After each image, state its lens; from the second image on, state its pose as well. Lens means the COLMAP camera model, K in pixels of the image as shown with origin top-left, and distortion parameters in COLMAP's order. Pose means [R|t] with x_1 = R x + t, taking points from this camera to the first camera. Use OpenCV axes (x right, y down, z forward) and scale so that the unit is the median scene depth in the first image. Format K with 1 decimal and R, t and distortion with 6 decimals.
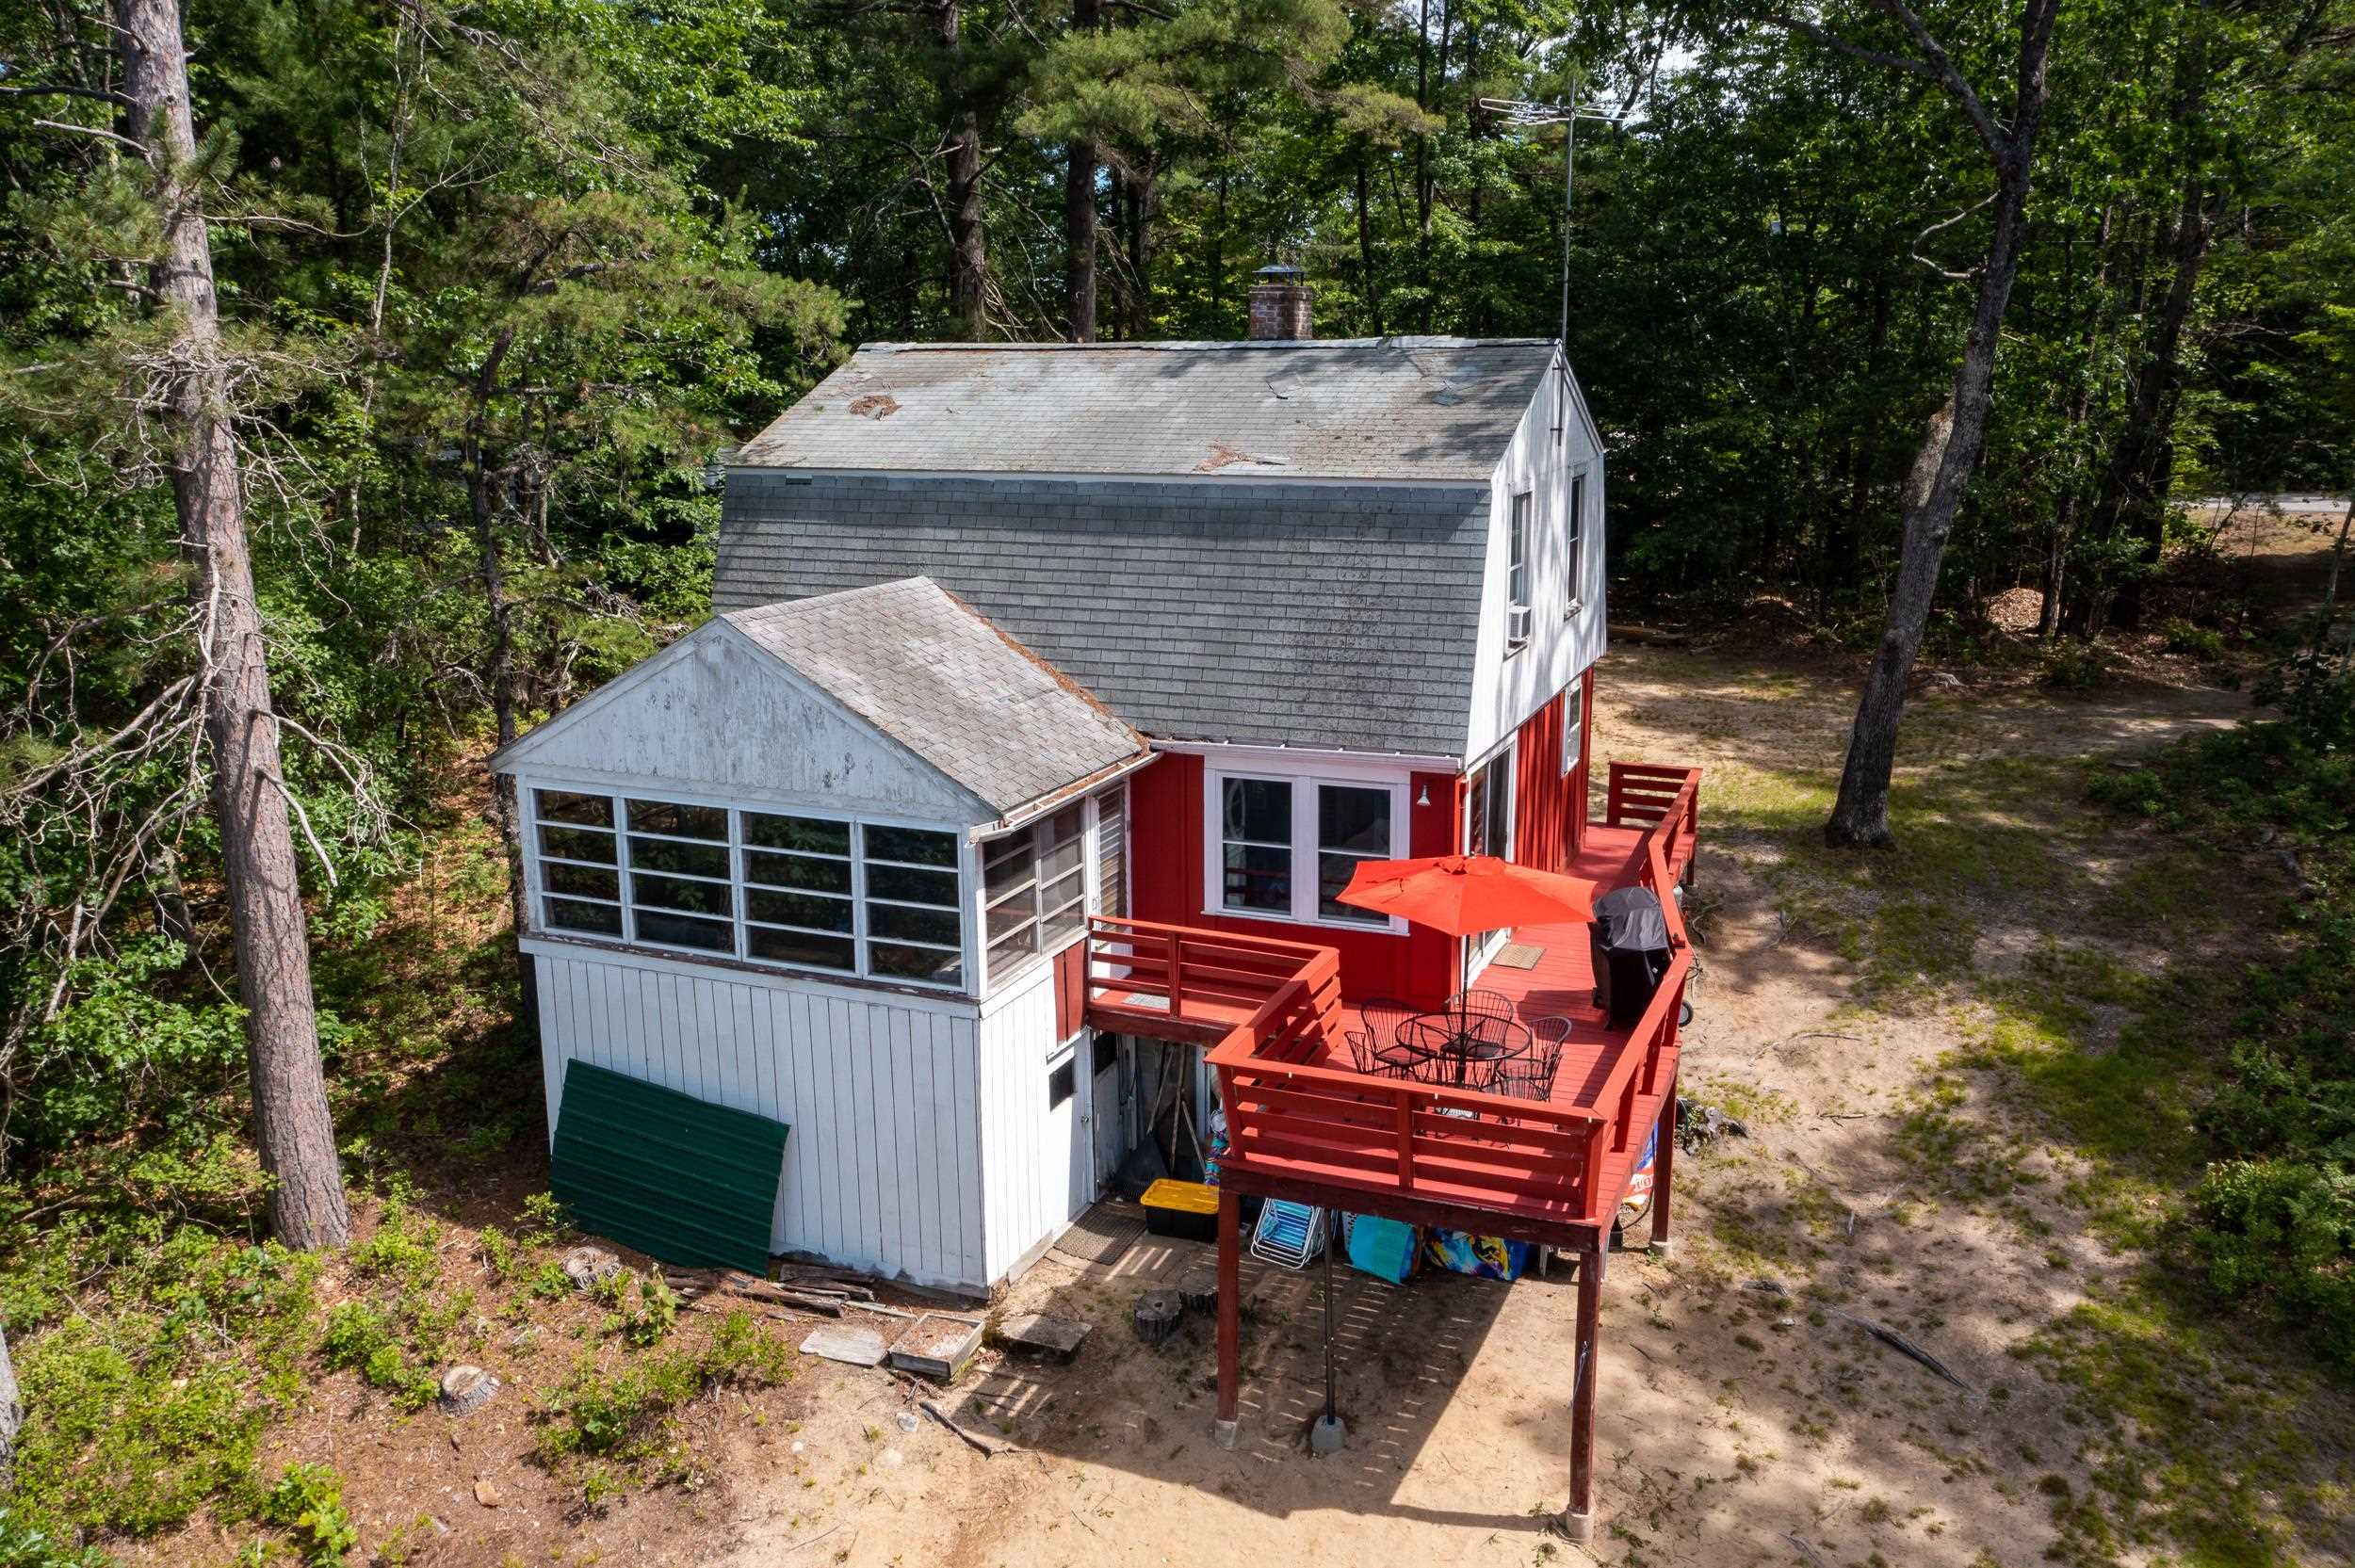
lens RADIAL K [[1851.9, 0, 1169.7], [0, 1851.9, 790.5], [0, 0, 1]] dist [-0.023108, 0.004436]
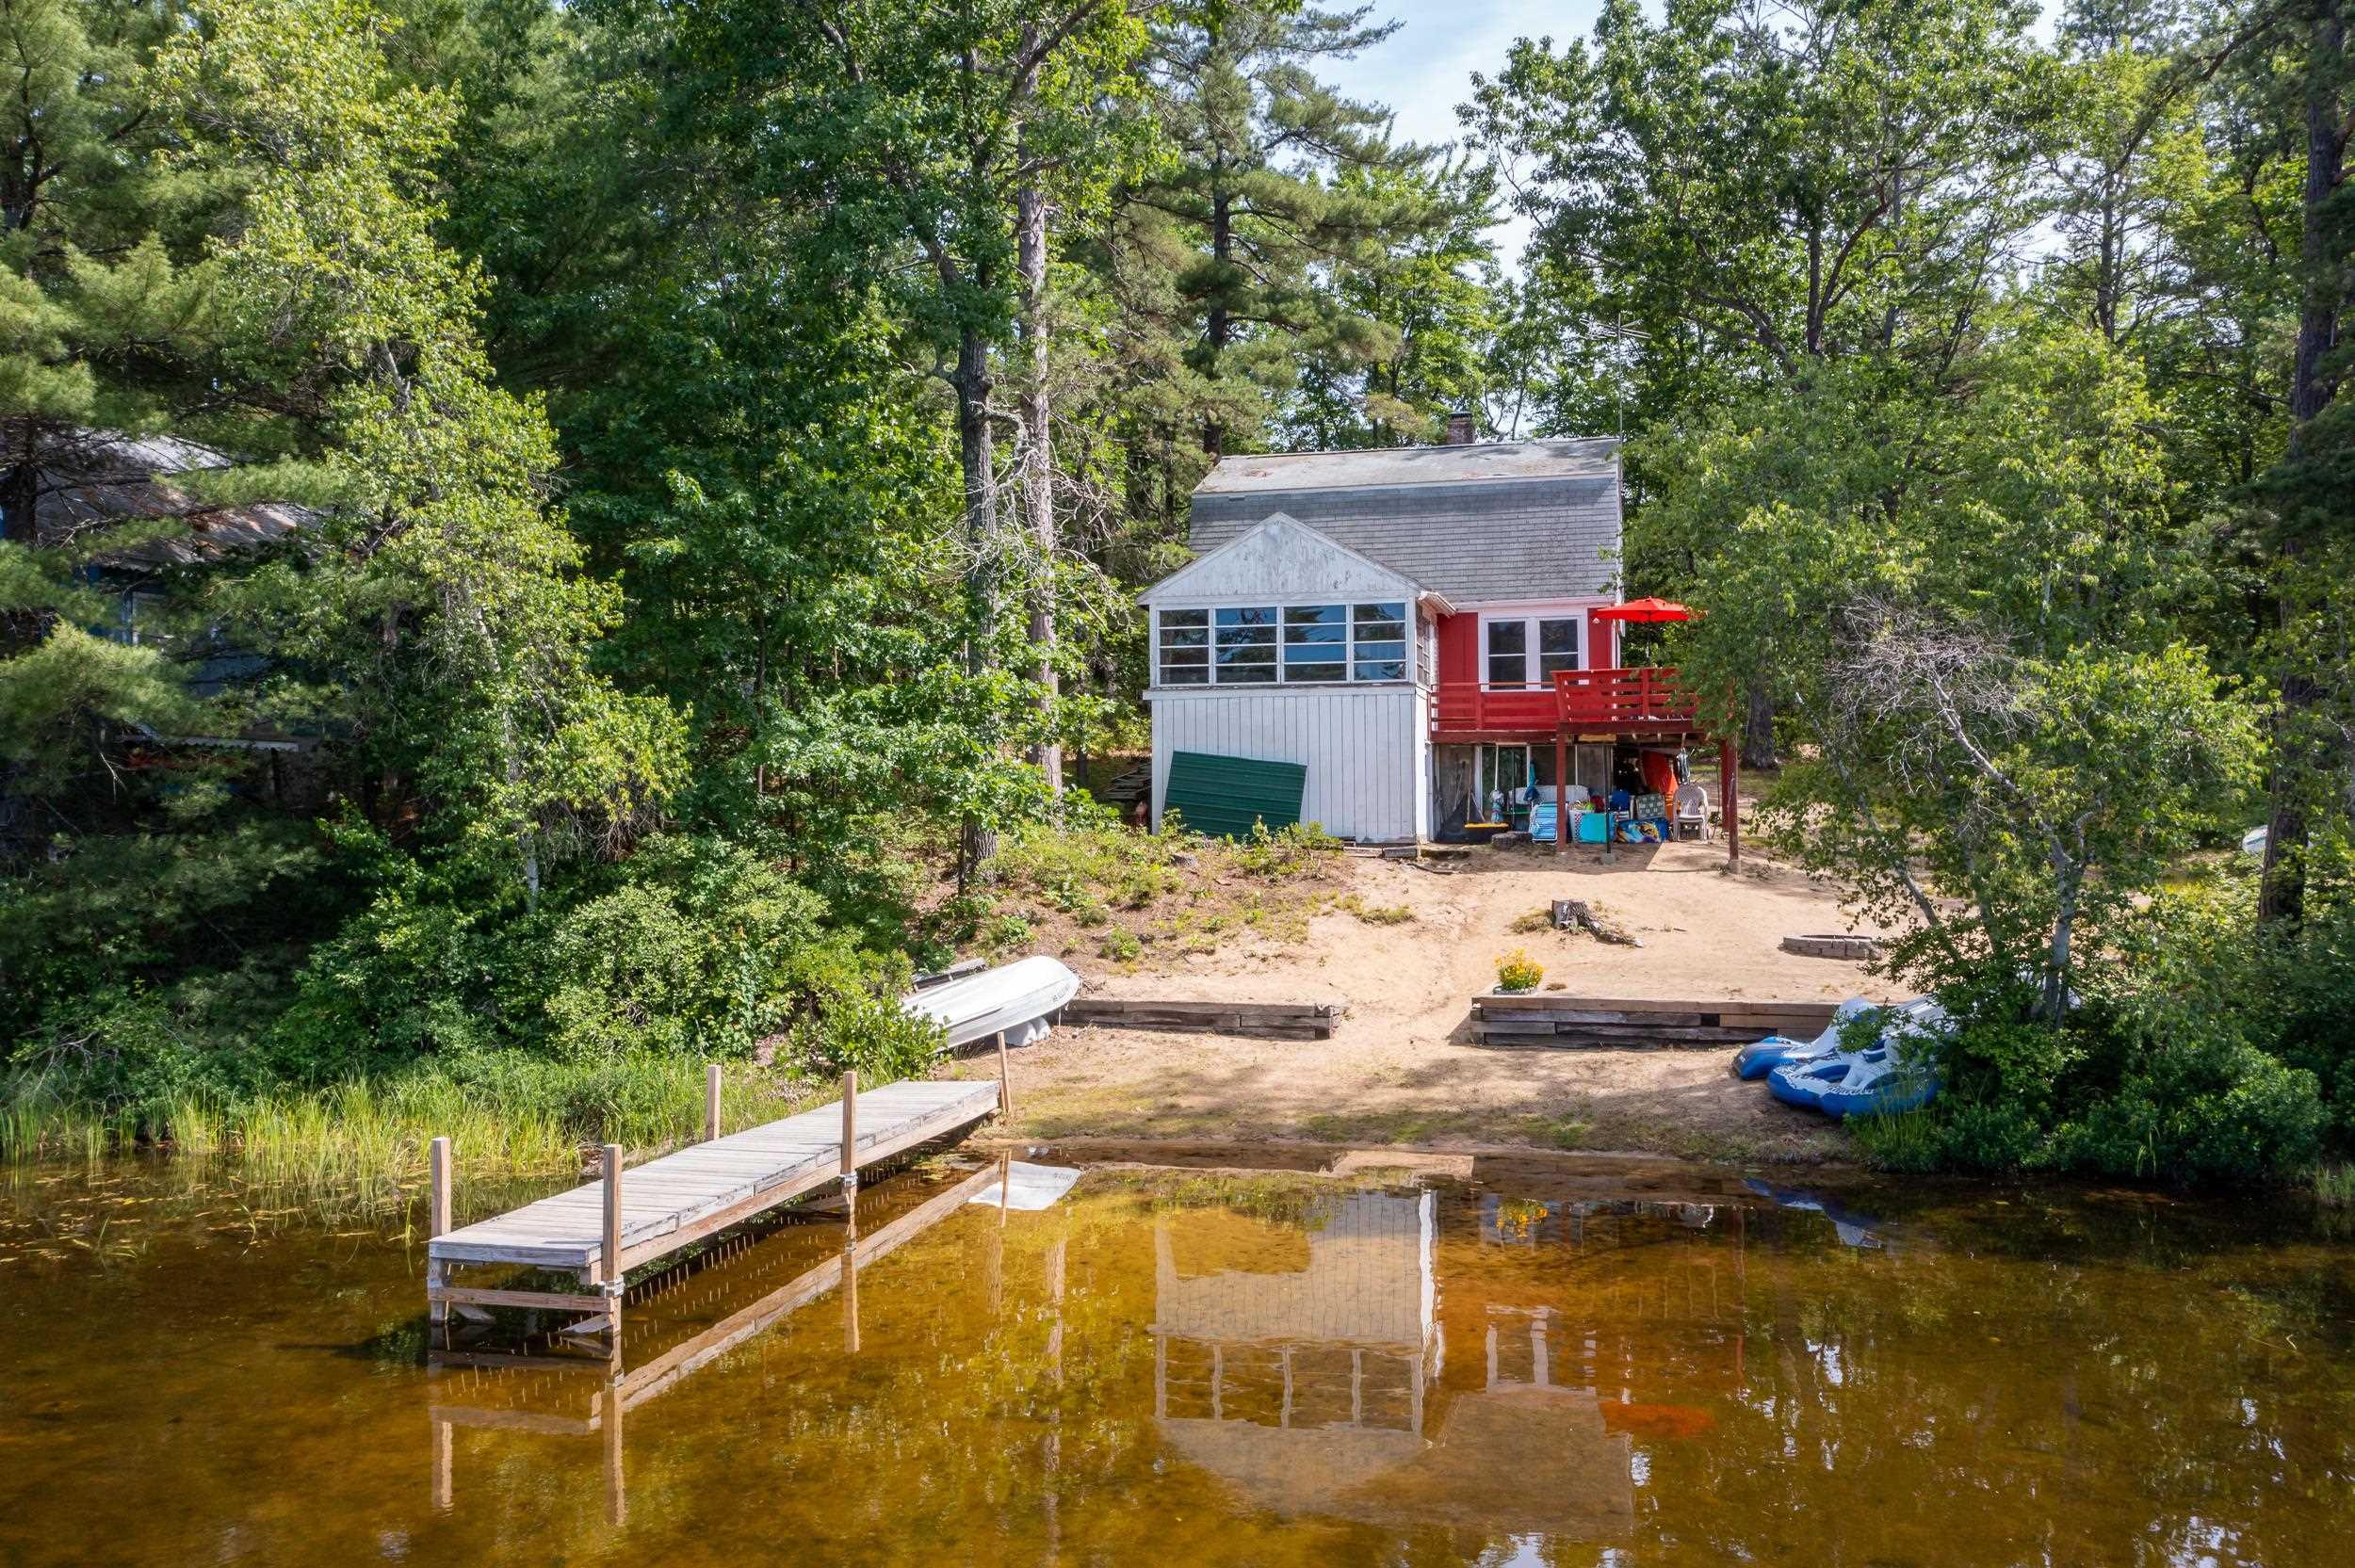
lens RADIAL K [[1851.9, 0, 1169.7], [0, 1851.9, 790.5], [0, 0, 1]] dist [-0.023108, 0.004436]
pose [[0.990468, 0.002842, 0.137712, -0.605138], [0.030007, 0.971322, -0.235866, 0.650475], [-0.134433, 0.237750, 0.961978, -0.854306]]
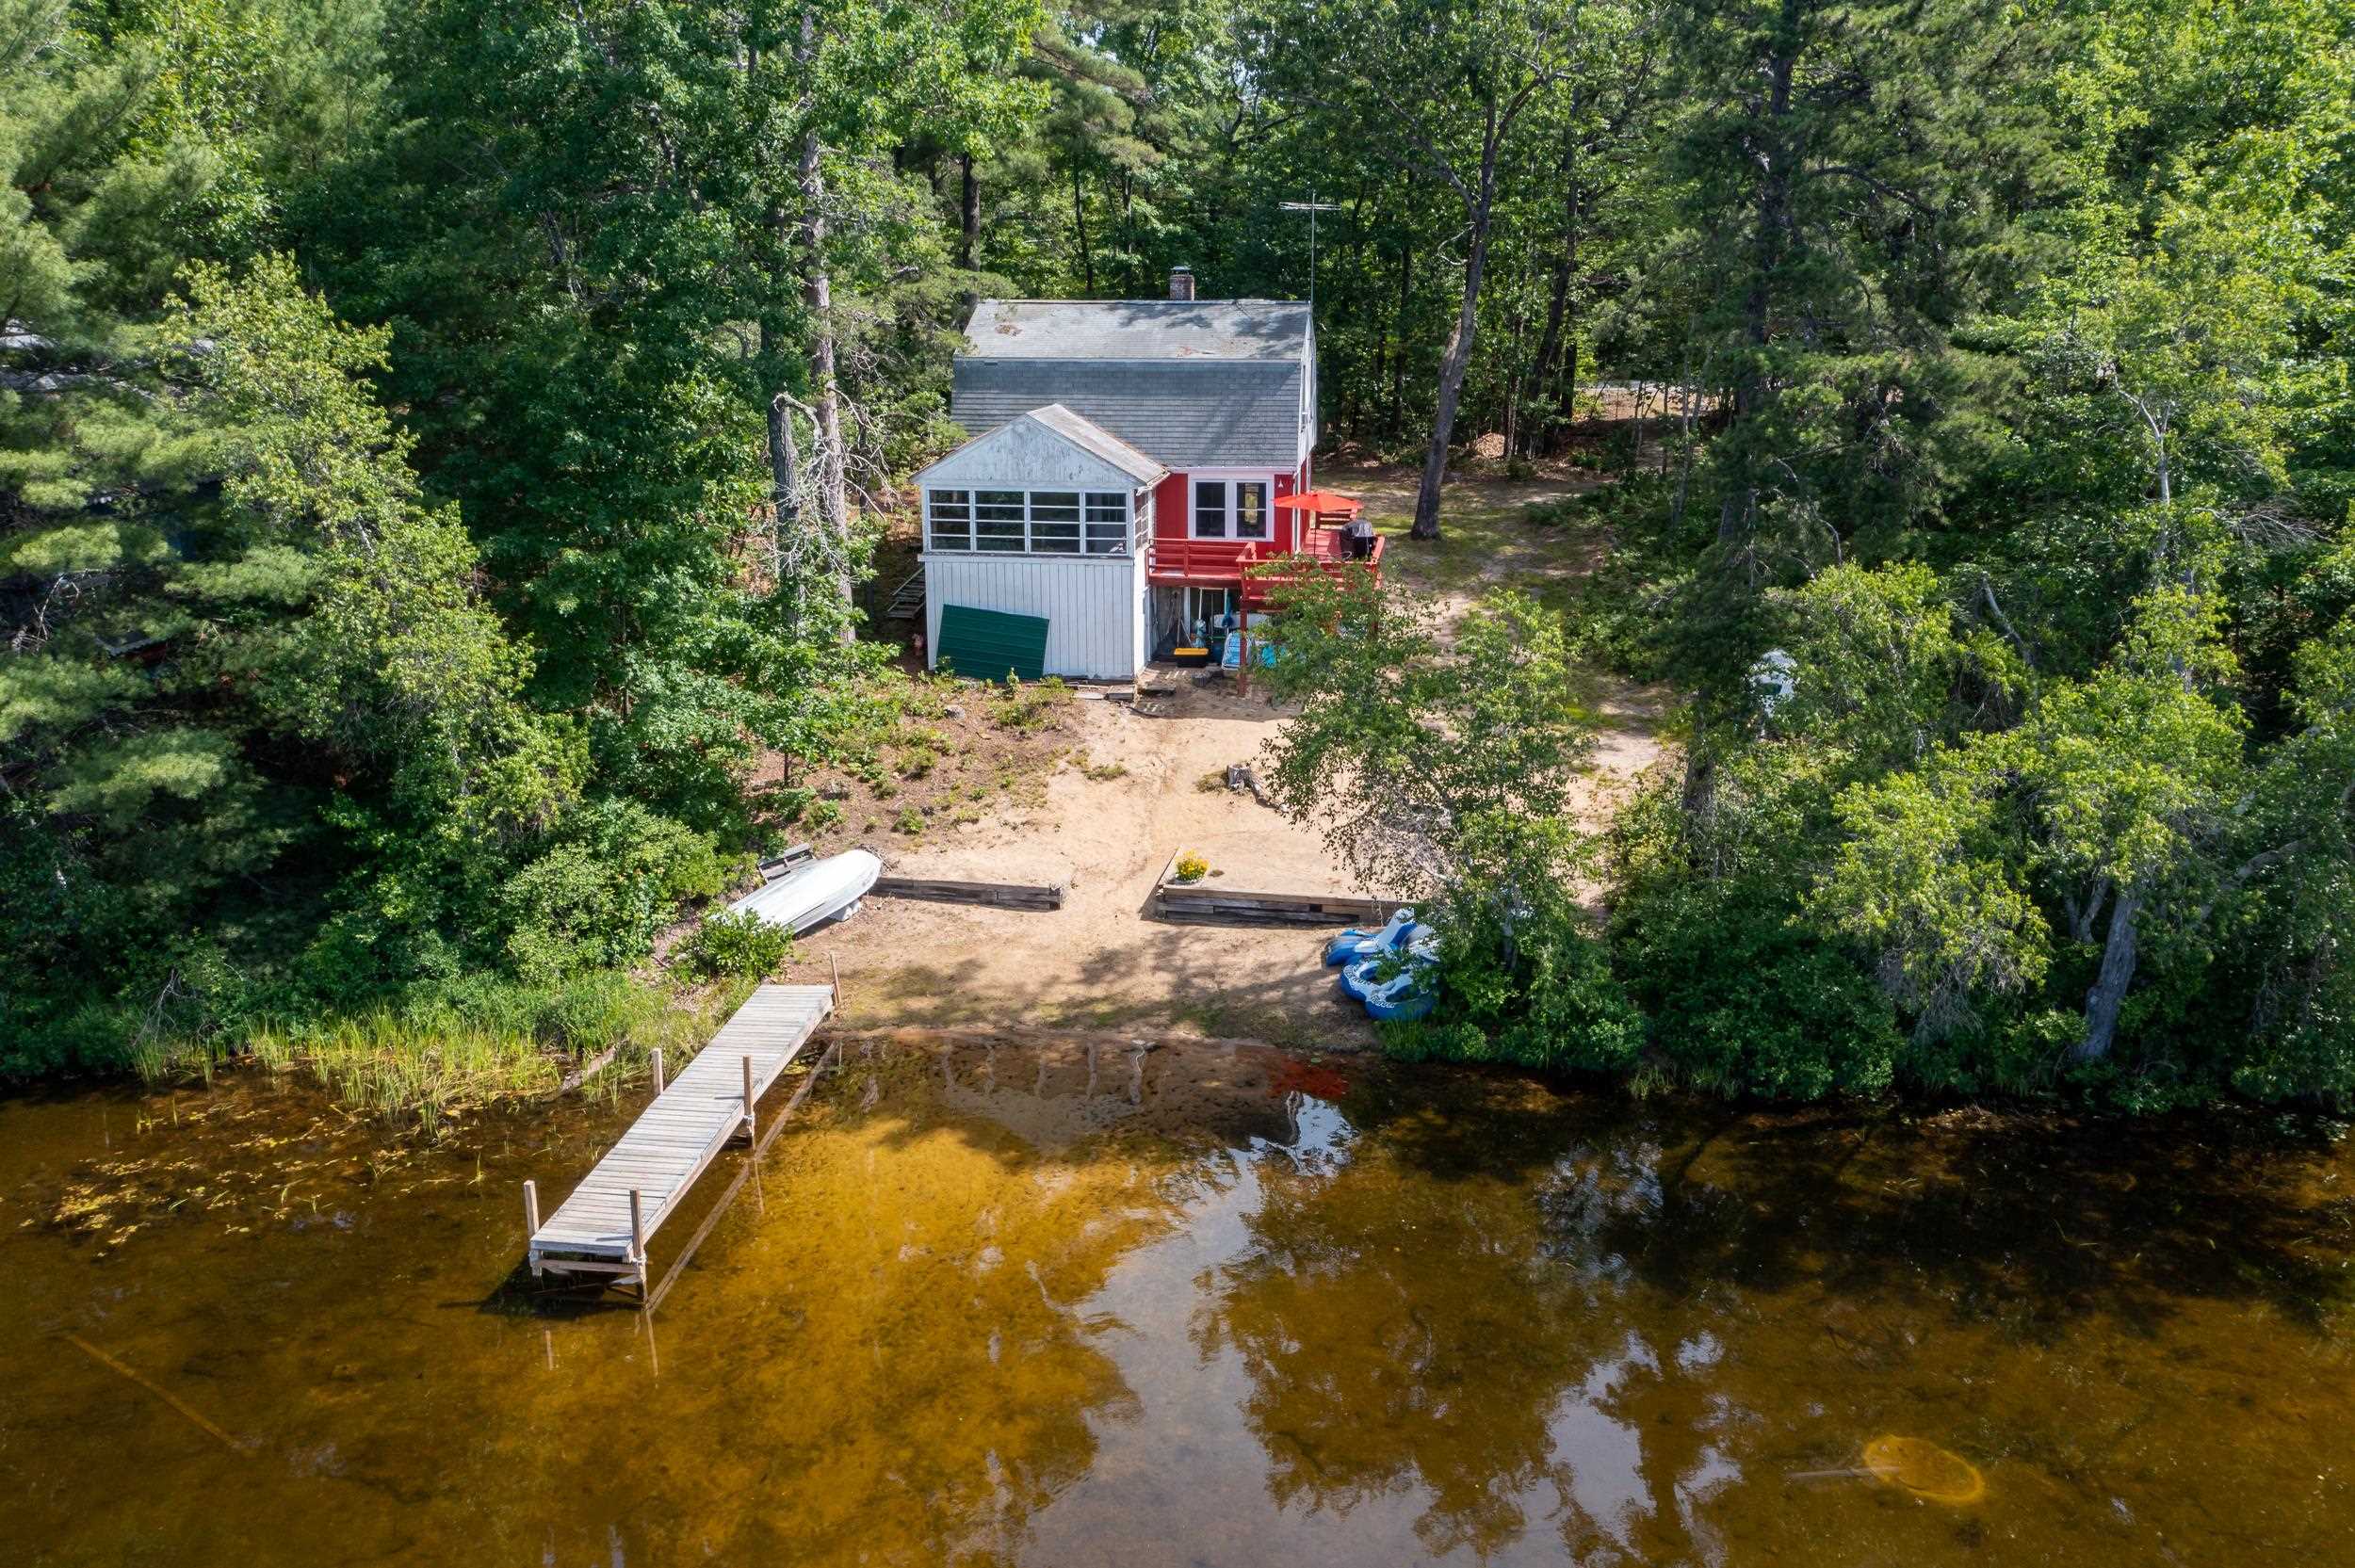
lens RADIAL K [[1829.1, 0, 1154.5], [0, 1829.1, 778.8], [0, 0, 1]] dist [-0.015653, 0.001540]
pose [[0.968447, -0.061568, 0.241494, -0.660788], [0.051492, 0.997528, 0.047823, 0.277817], [-0.243842, -0.033879, 0.969223, -1.410550]]
